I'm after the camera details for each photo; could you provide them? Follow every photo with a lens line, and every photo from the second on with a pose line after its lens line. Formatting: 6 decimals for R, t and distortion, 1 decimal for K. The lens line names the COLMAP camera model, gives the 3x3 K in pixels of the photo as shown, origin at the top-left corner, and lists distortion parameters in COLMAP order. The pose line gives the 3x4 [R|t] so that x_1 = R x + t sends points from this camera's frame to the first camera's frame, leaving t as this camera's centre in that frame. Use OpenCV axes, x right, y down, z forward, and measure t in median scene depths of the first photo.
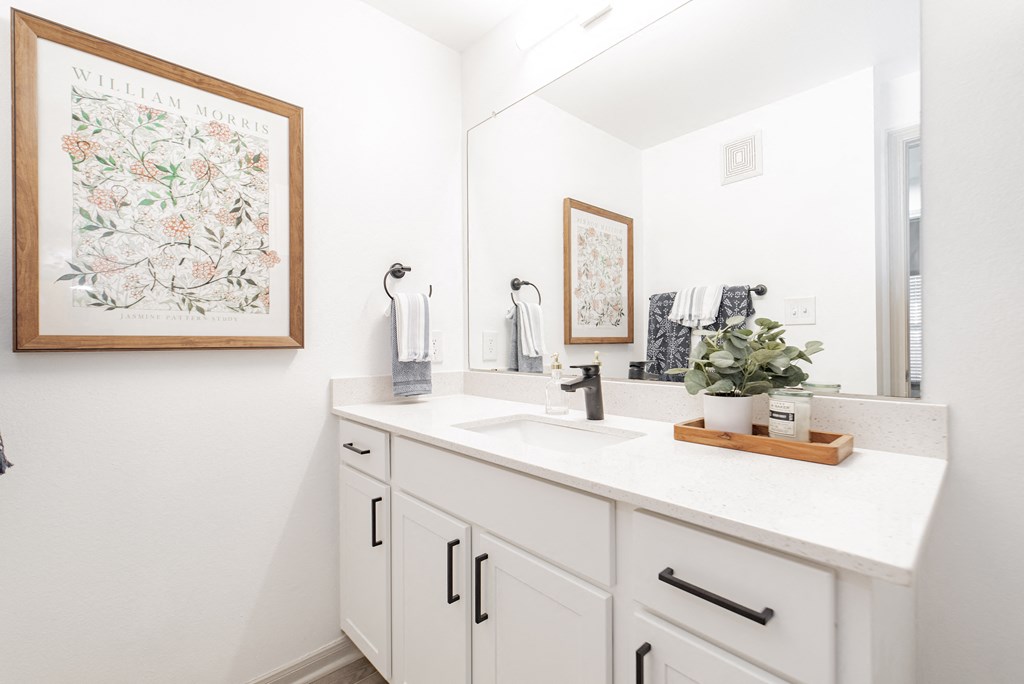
lens RADIAL K [[442.1, 0, 512.0], [0, 442.1, 342.0], [0, 0, 1]] dist [-0.000692, -0.000127]
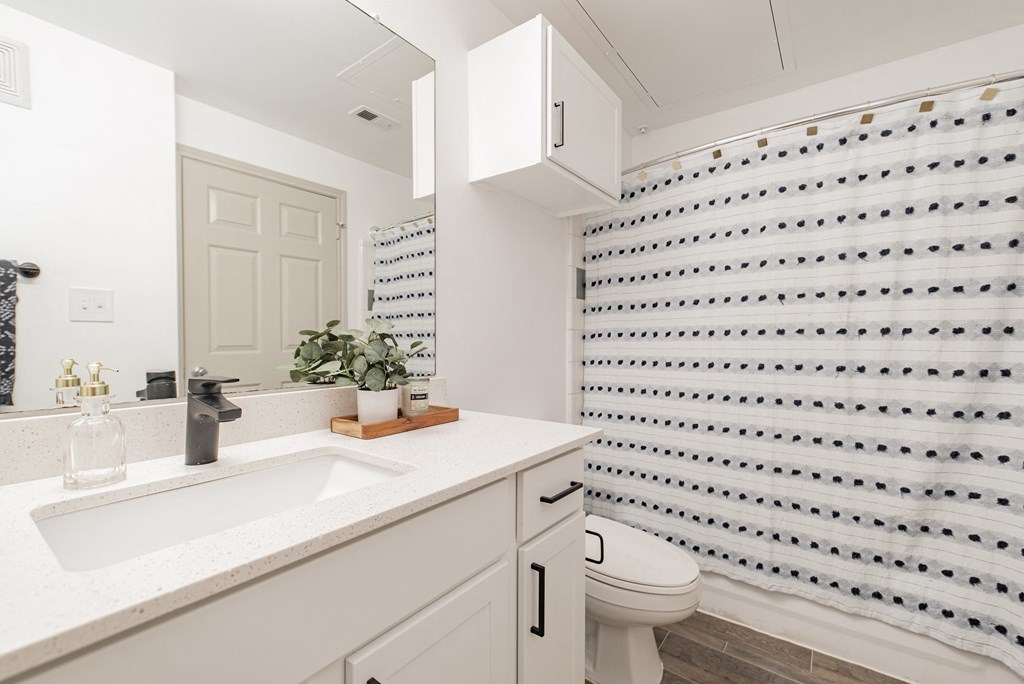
lens RADIAL K [[442.1, 0, 512.0], [0, 442.1, 342.0], [0, 0, 1]] dist [-0.000692, -0.000127]
pose [[-0.174310, 0.003308, 0.984685, -0.647394], [0.001853, 0.999994, -0.003031, 0.004776], [-0.984689, 0.001296, -0.174315, 0.827913]]
